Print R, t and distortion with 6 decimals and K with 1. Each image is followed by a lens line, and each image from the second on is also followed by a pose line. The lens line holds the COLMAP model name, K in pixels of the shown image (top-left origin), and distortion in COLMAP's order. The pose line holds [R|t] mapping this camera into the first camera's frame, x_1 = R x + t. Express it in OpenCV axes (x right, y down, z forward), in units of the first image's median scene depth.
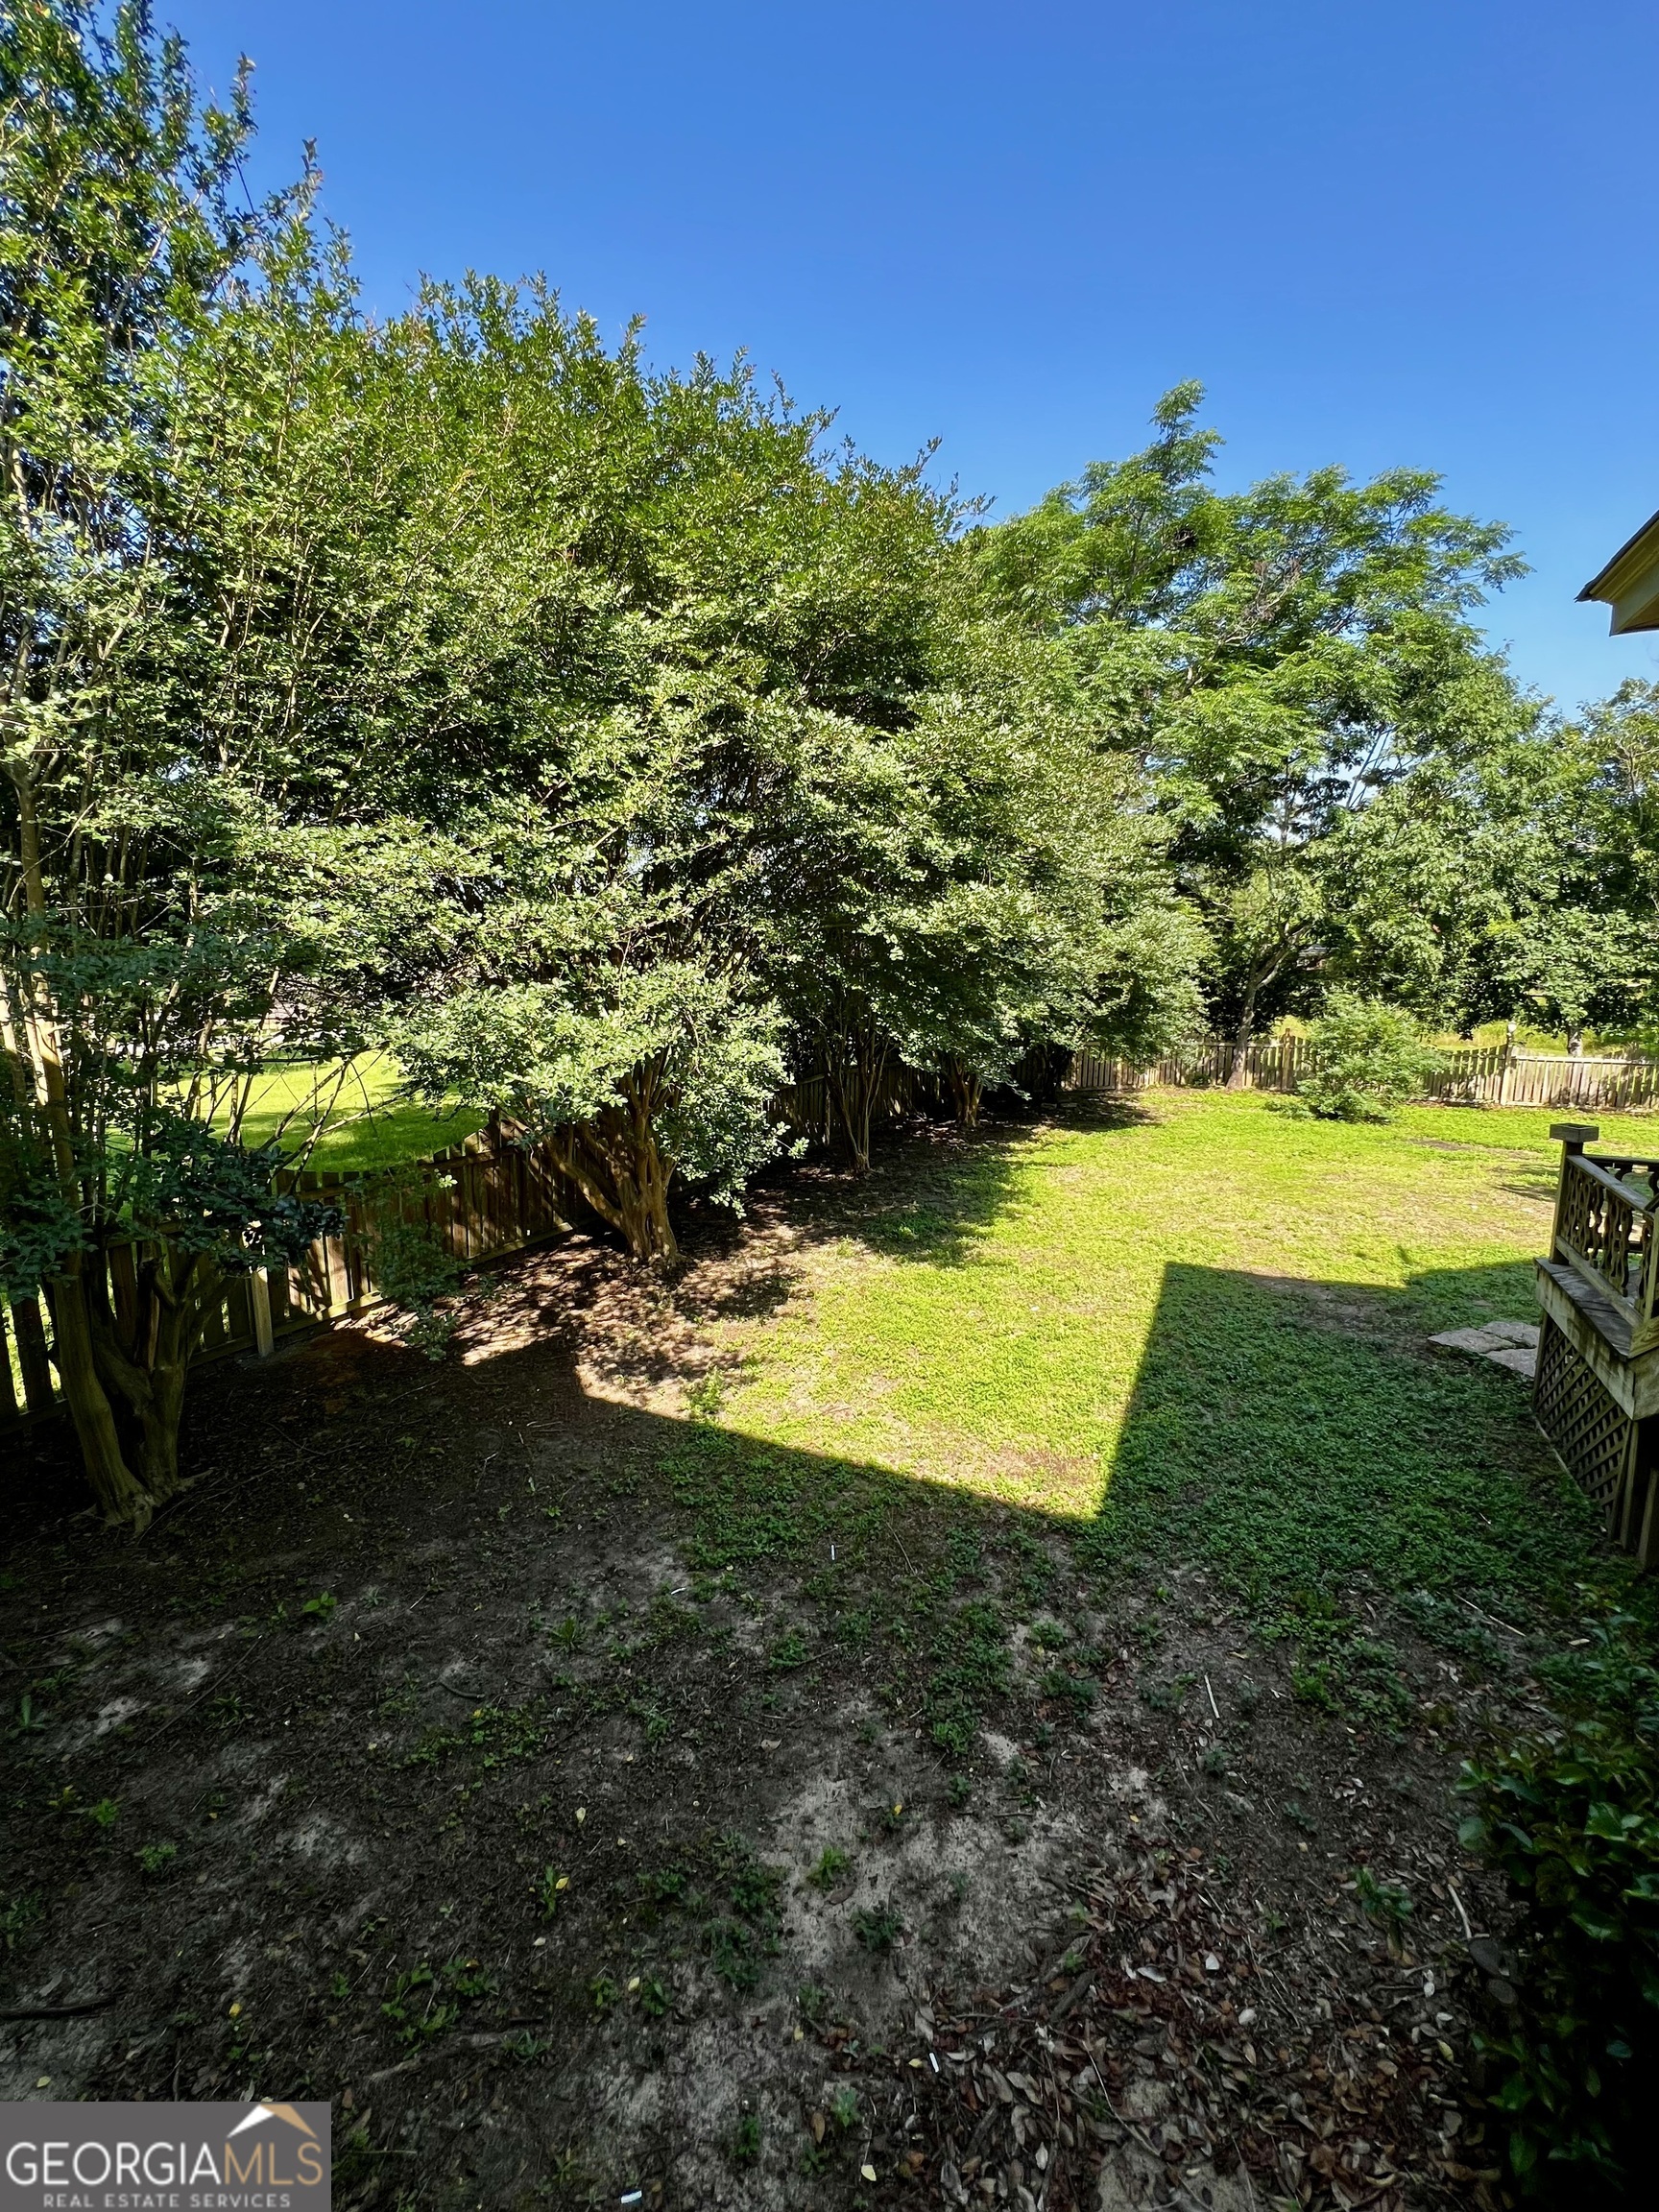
lens RADIAL K [[887.5, 0, 826.7], [0, 887.5, 1109.3], [0, 0, 1]] dist [-0.002538, 0.001131]
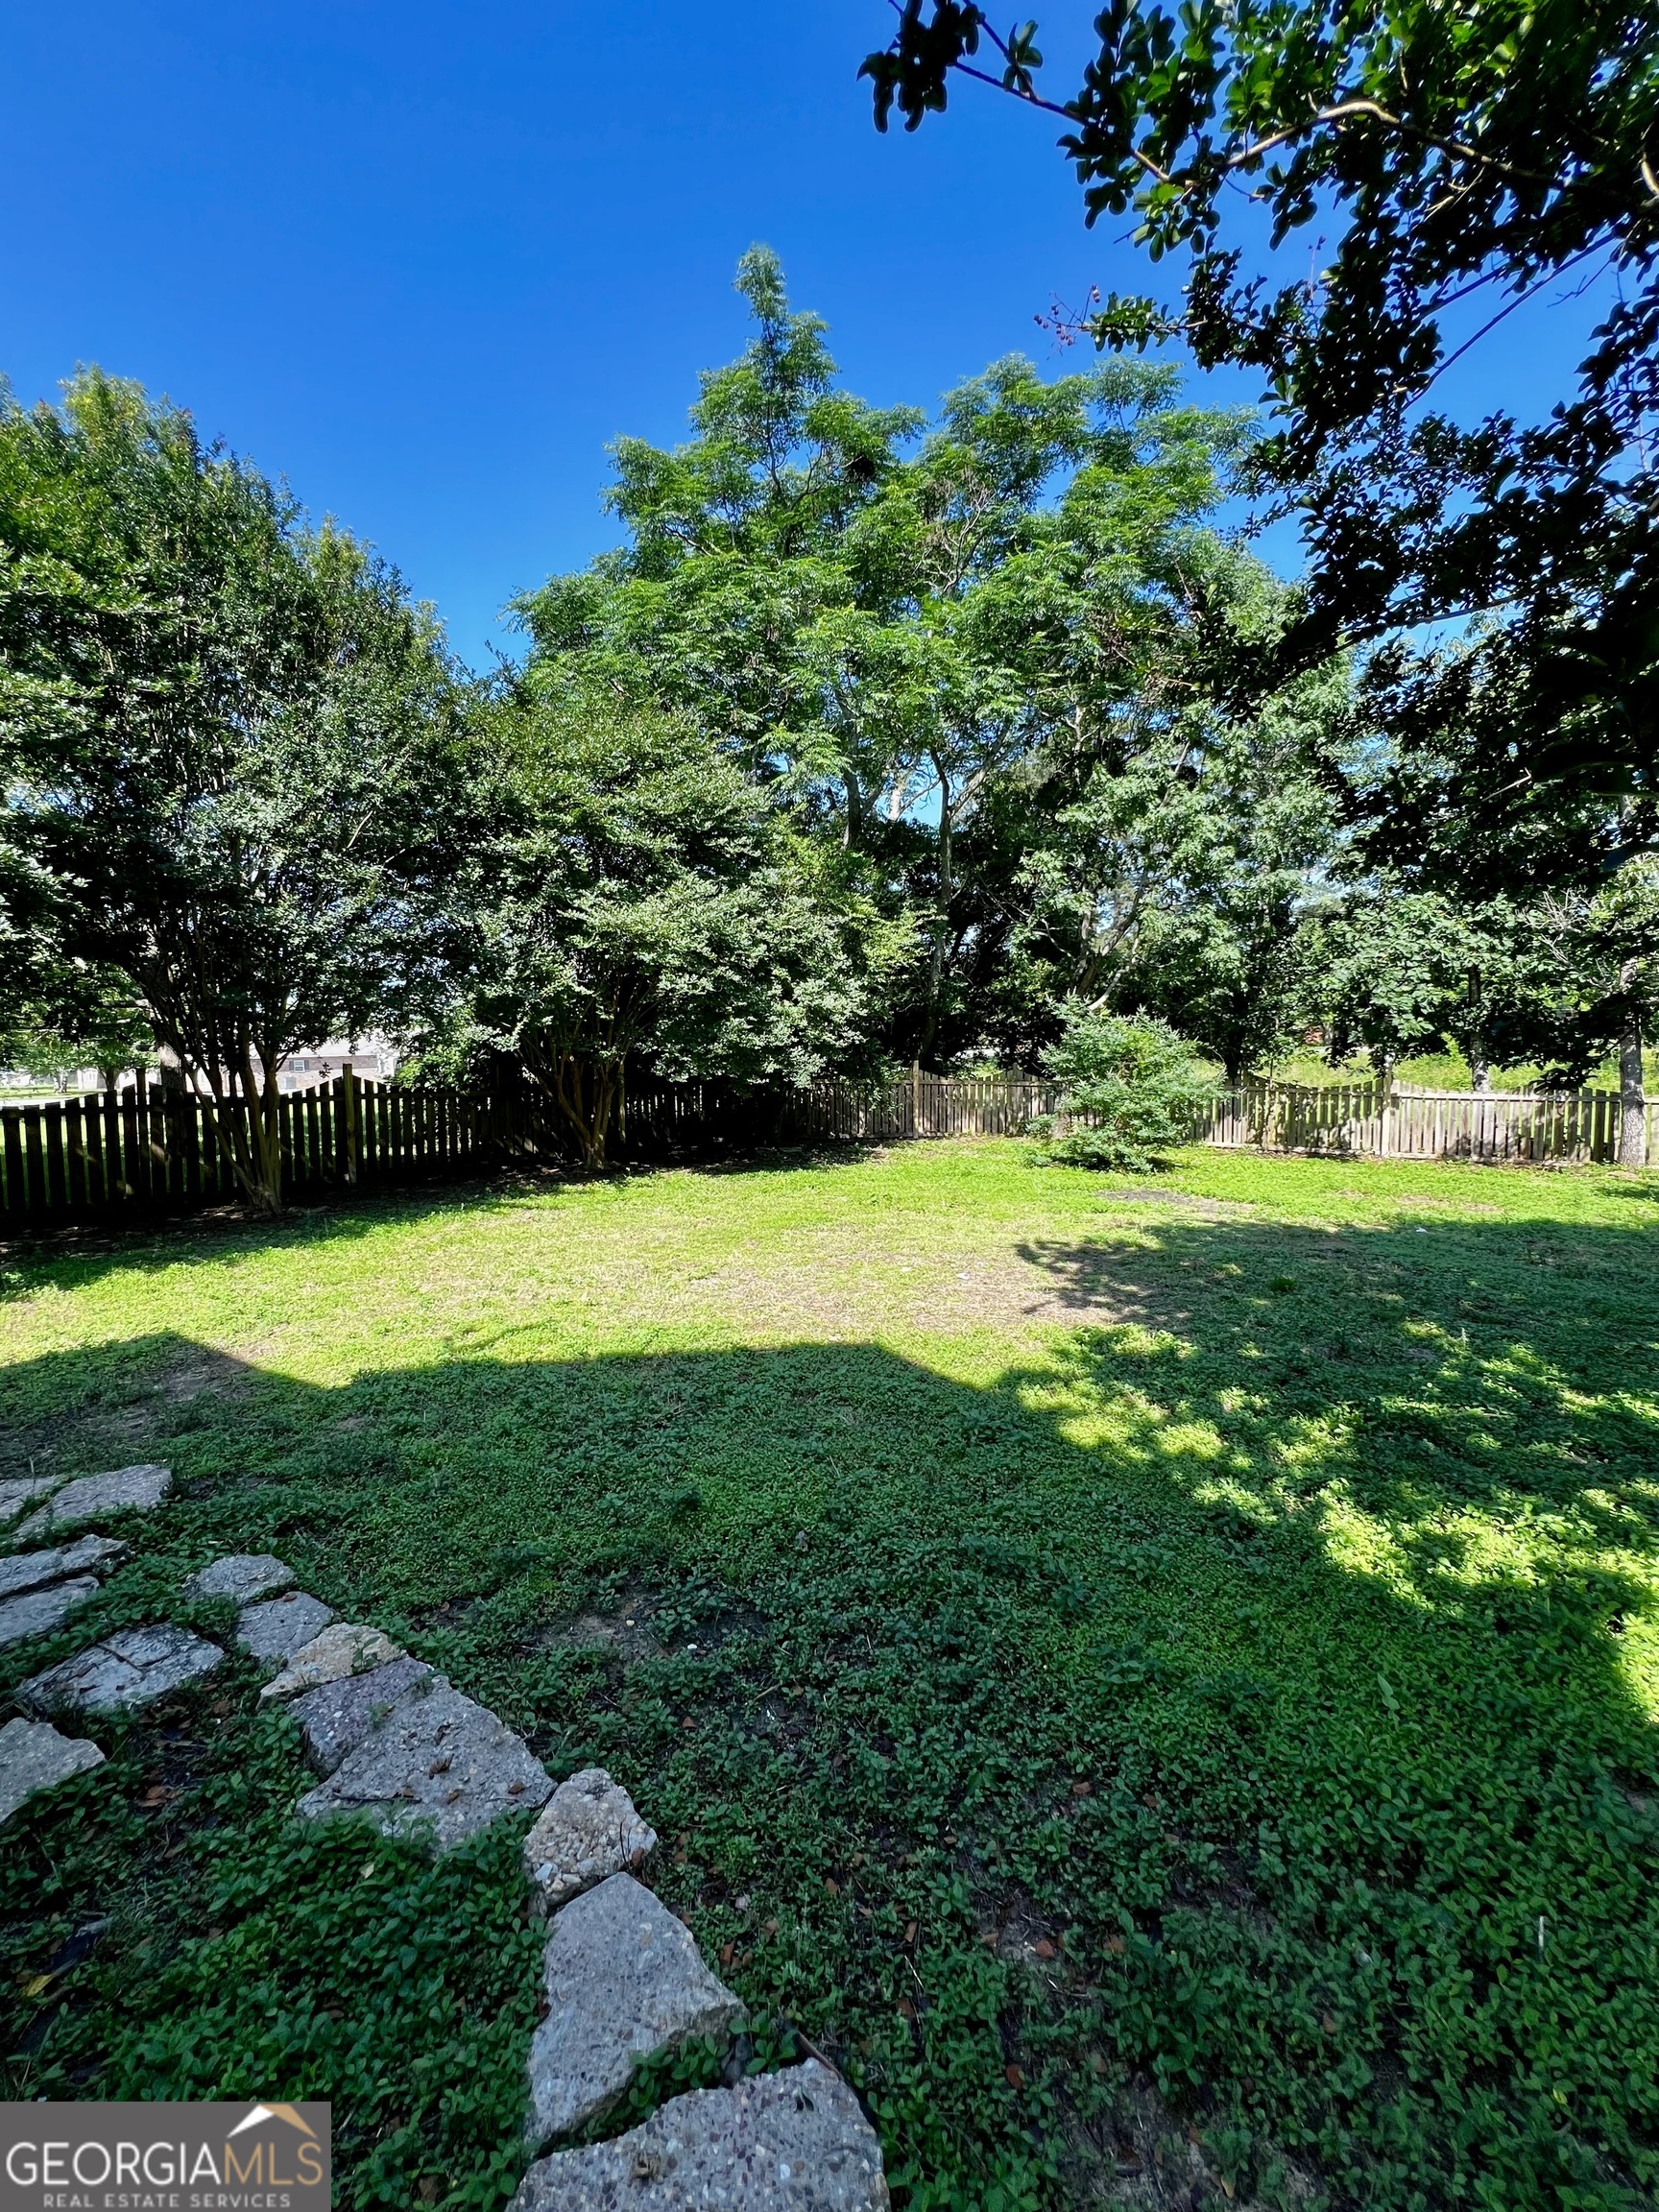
lens RADIAL K [[887.5, 0, 827.8], [0, 887.5, 1110.9], [0, 0, 1]] dist [-0.002538, 0.001131]
pose [[0.991065, 0.001873, -0.133366, 0.394065], [-0.013135, 0.996412, -0.083608, 0.026318], [0.132731, 0.084613, 0.987534, 0.179139]]
